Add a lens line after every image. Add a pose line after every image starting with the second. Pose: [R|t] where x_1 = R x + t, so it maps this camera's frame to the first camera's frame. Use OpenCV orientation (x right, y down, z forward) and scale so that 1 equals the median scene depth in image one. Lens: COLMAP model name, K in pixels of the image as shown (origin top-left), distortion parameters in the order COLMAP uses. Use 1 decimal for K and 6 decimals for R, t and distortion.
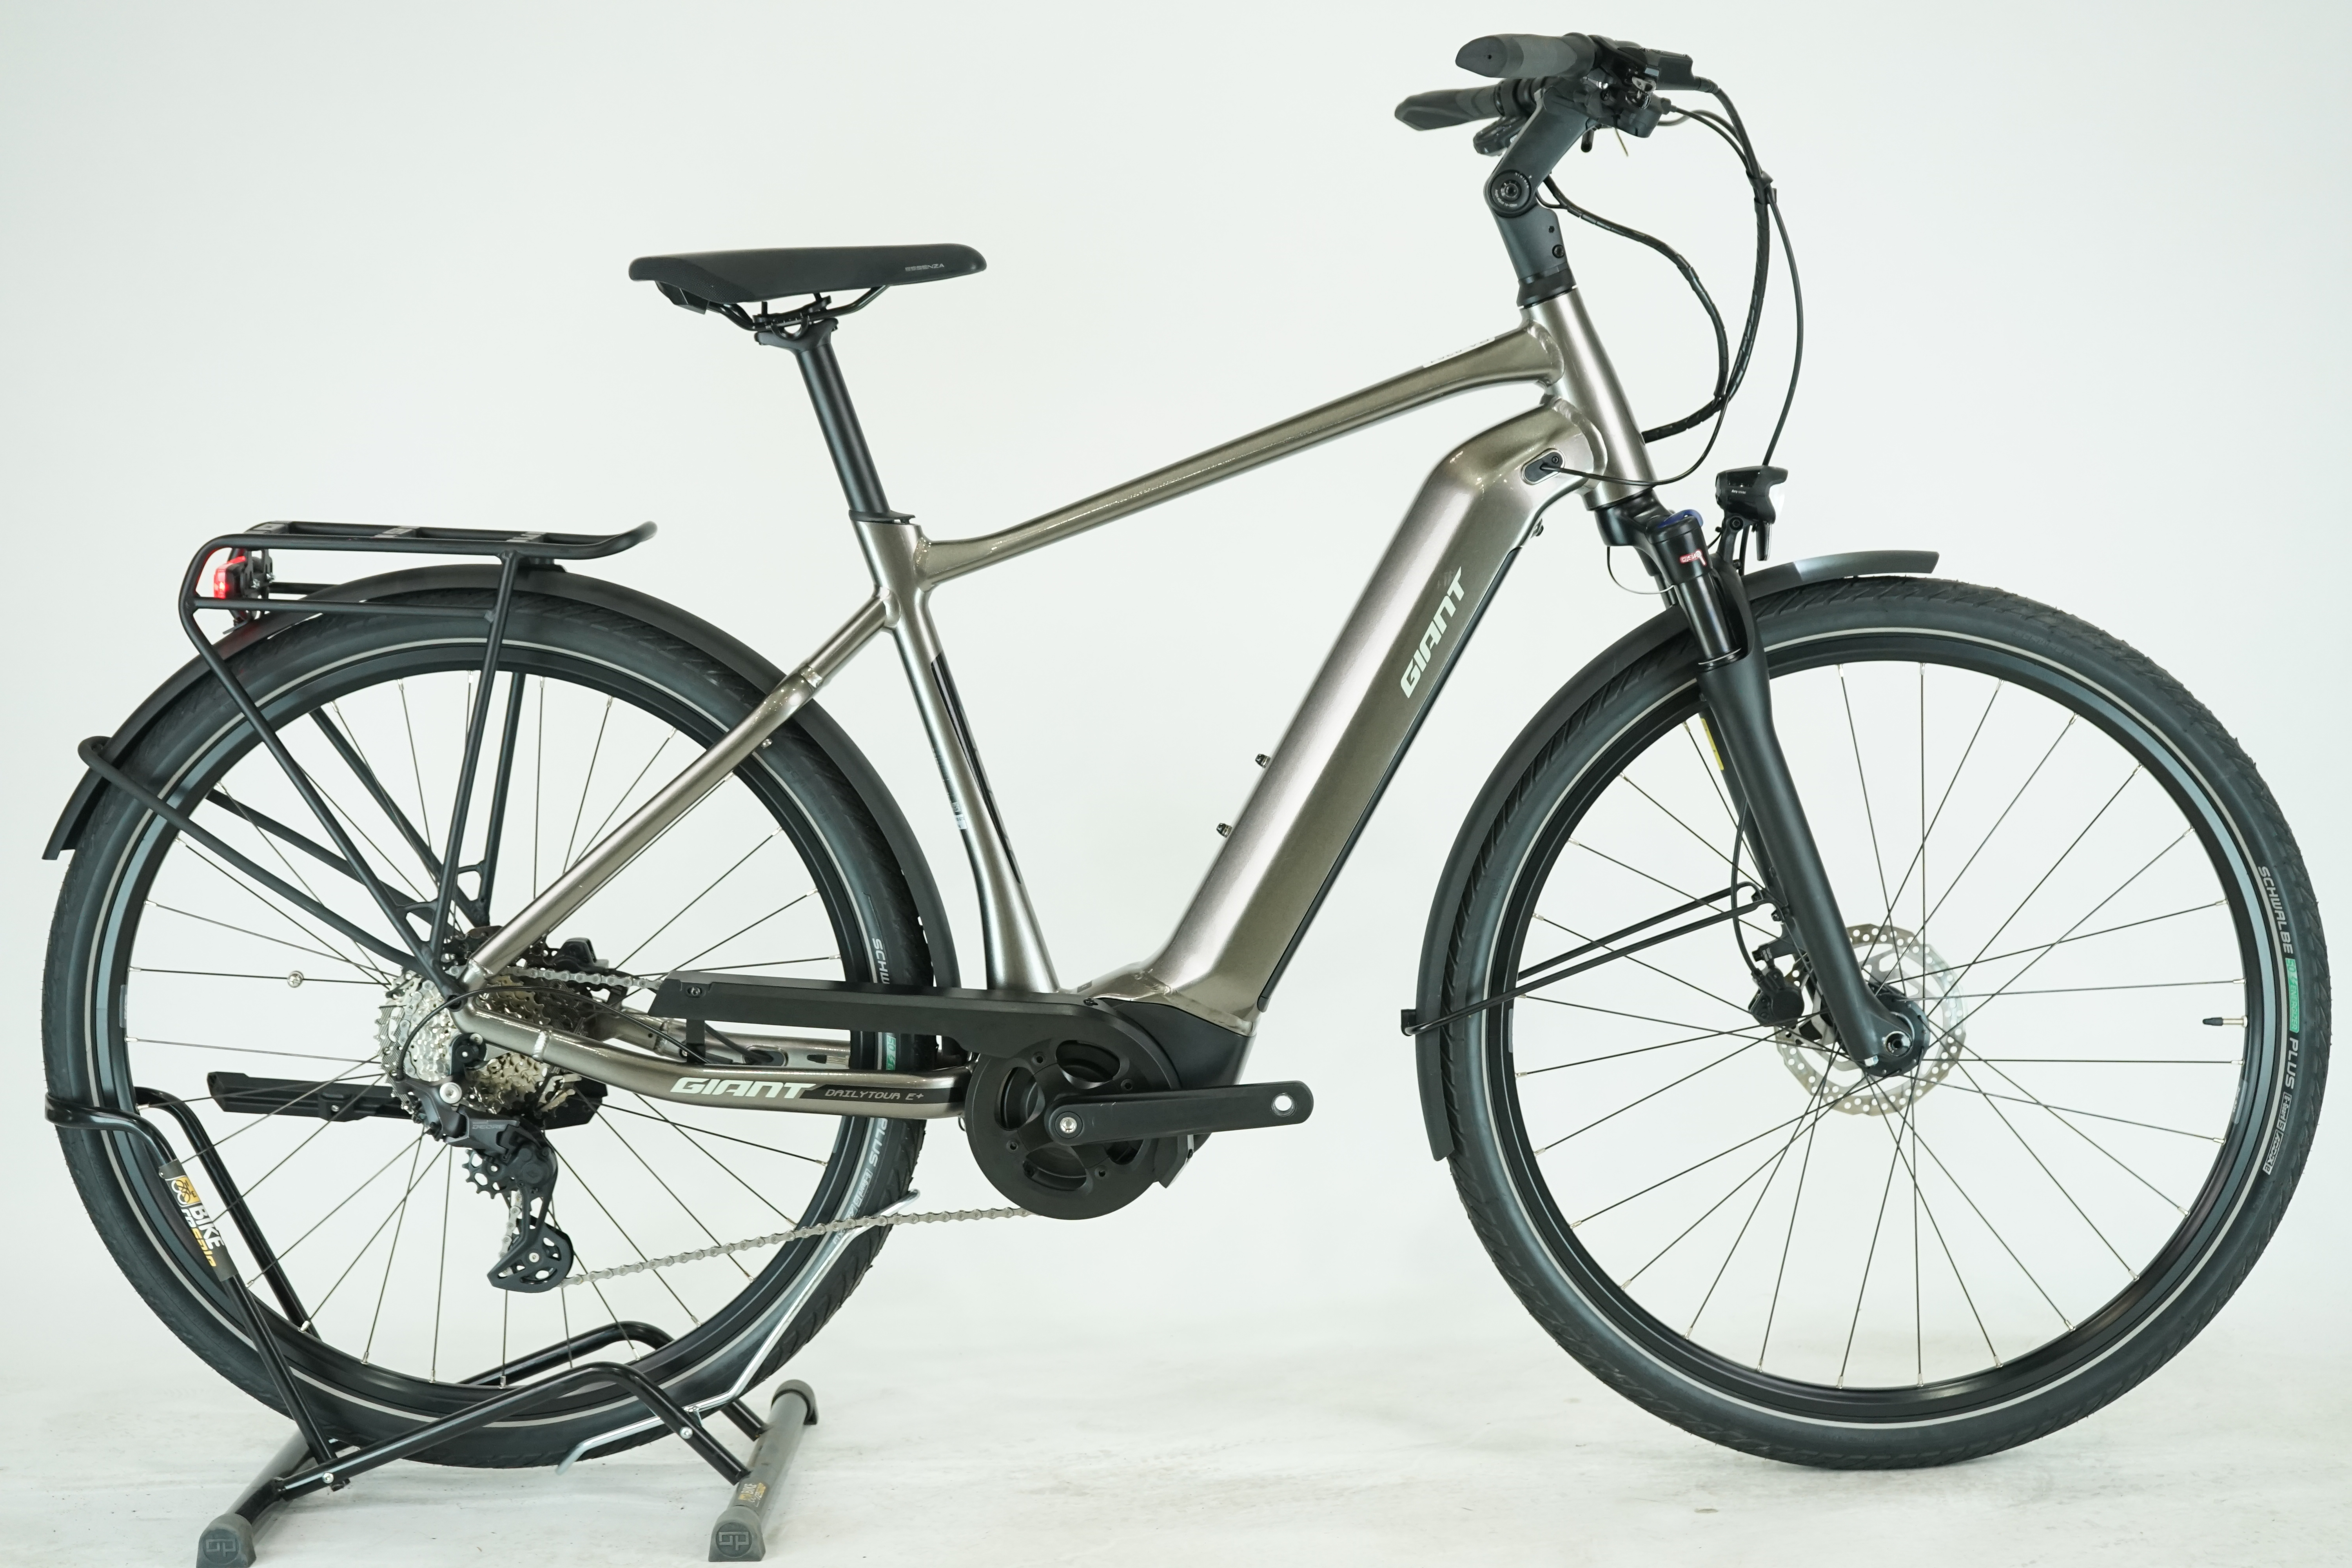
lens RADIAL K [[3849.9, 0, 1176.0], [0, 3849.9, 784.0], [0, 0, 1]] dist [-0.052936, 0.054659]
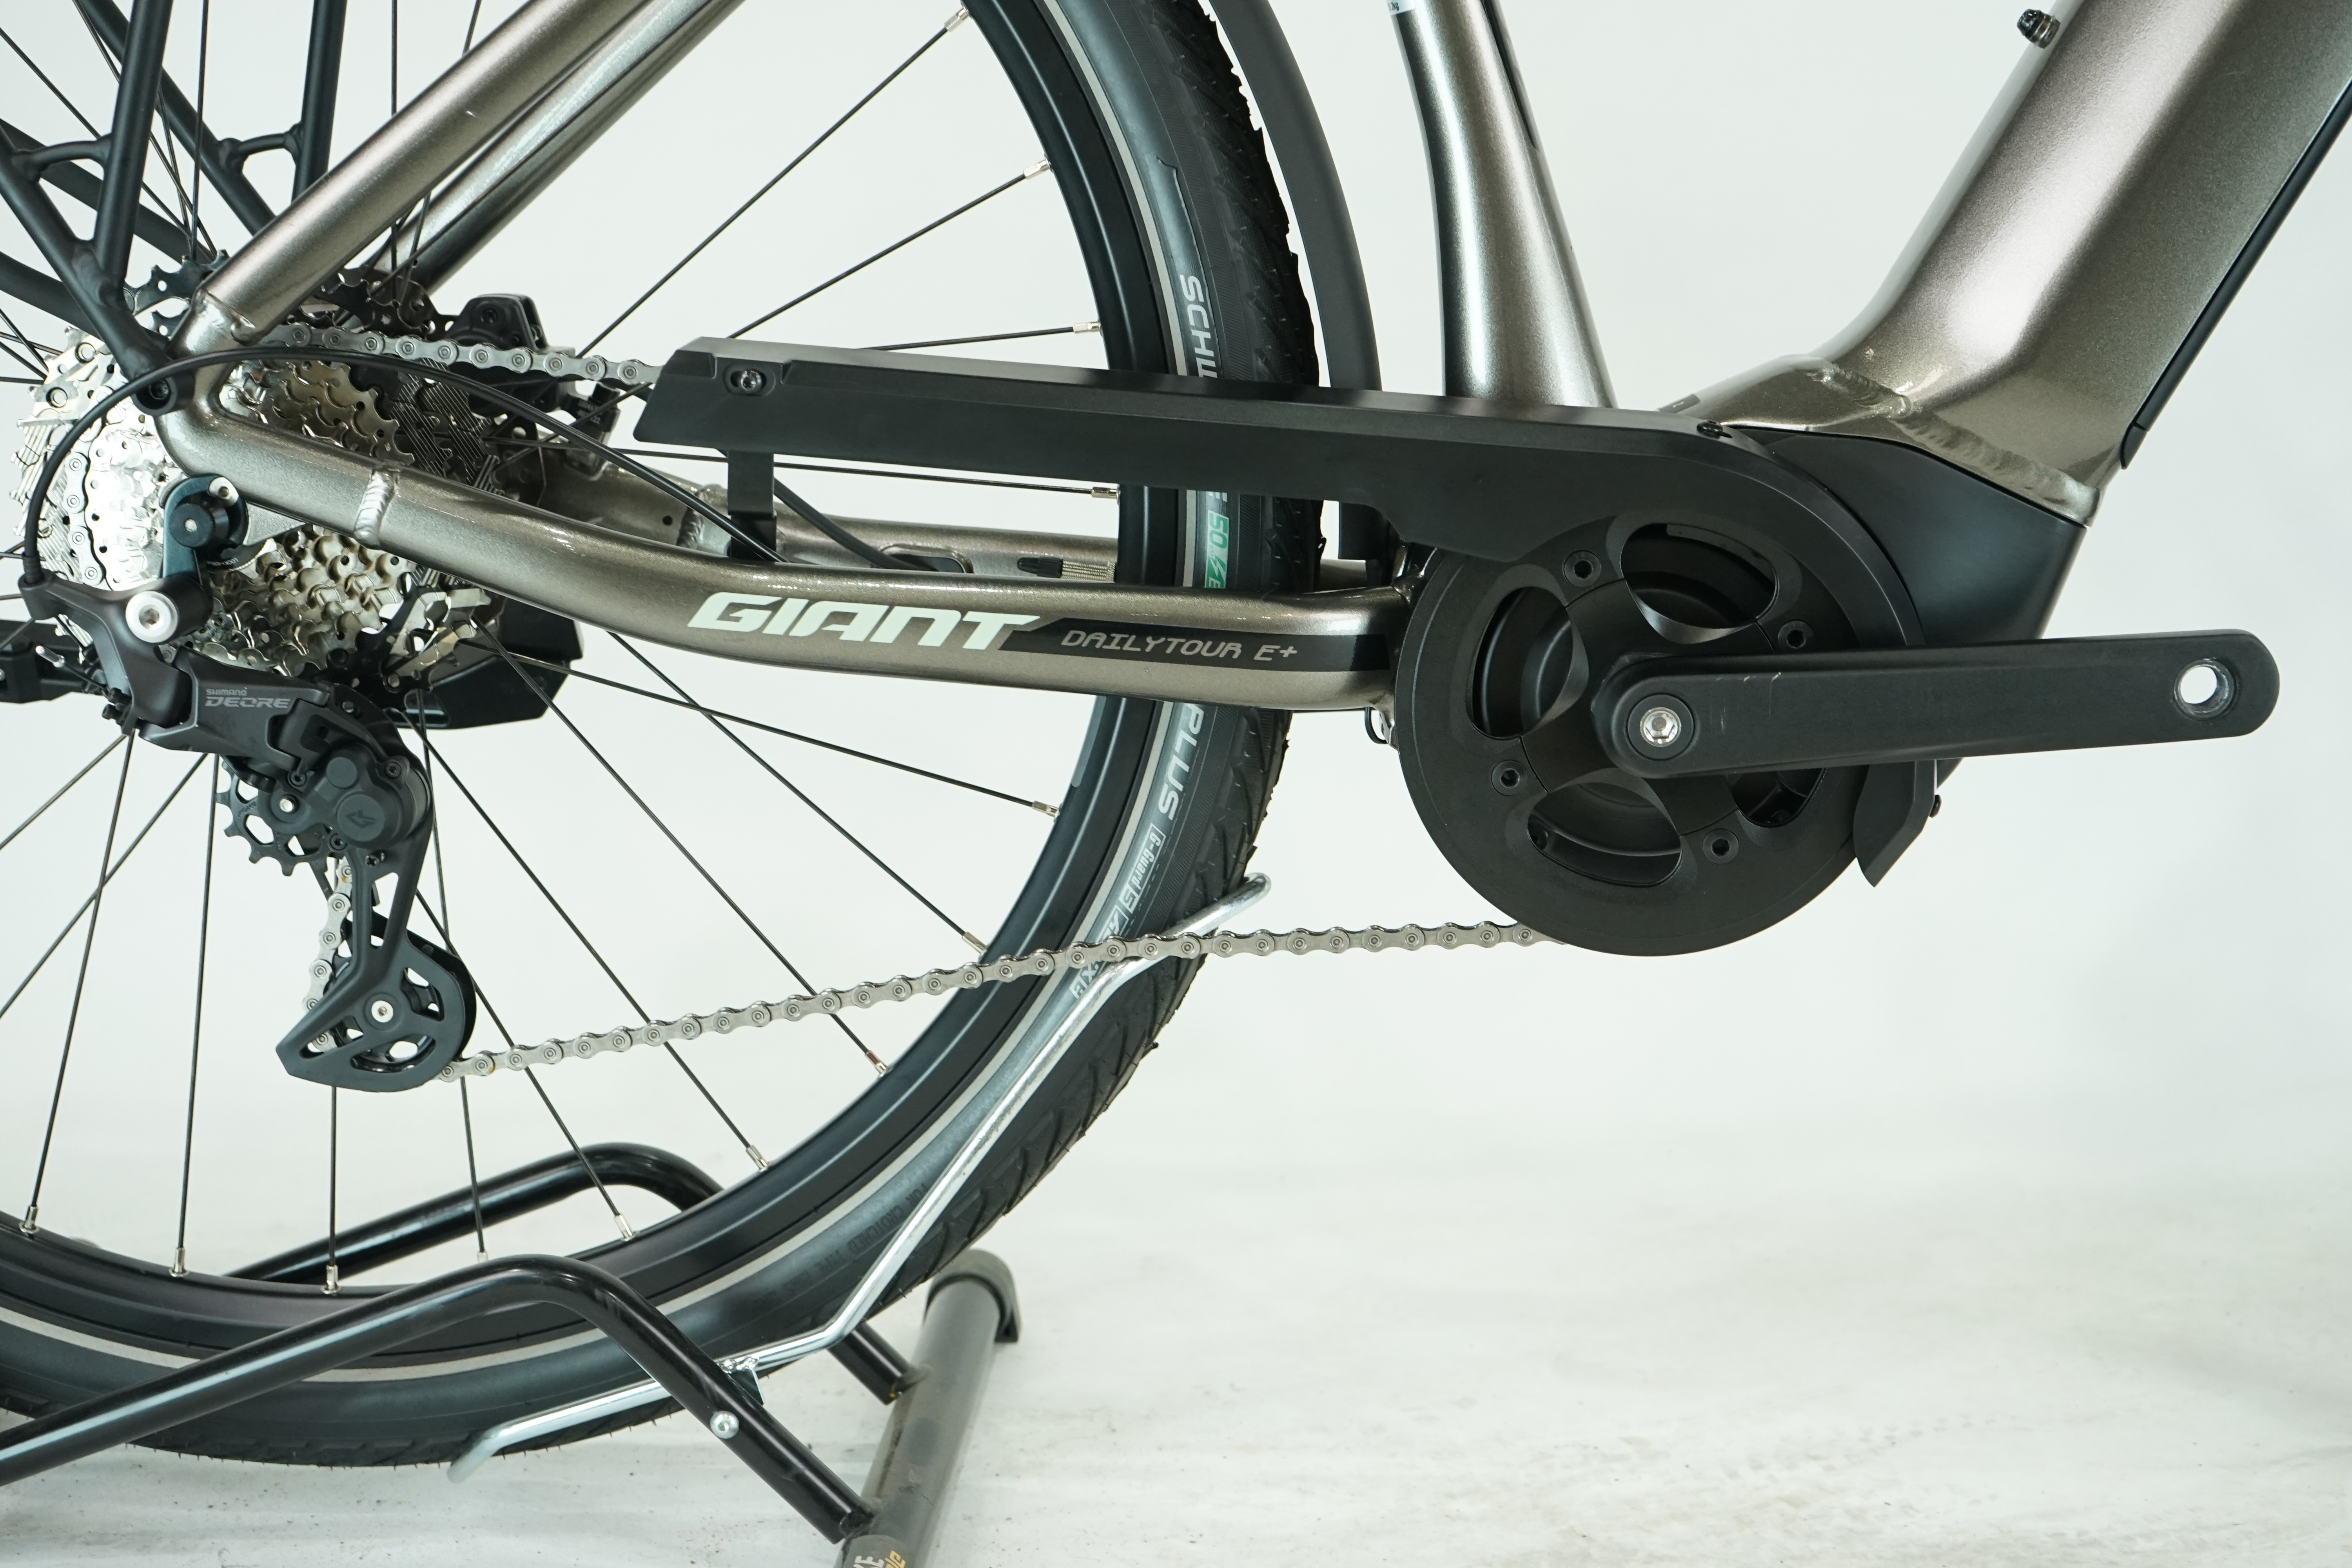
lens RADIAL K [[3067.8, 0, 1176.0], [0, 3067.8, 784.0], [0, 0, 1]] dist [0.005409, 0.021392]
pose [[0.999233, 0.022205, -0.032265, -0.066705], [-0.019618, 0.996730, 0.078392, 0.068588], [0.033900, -0.077699, 0.996400, 0.658643]]
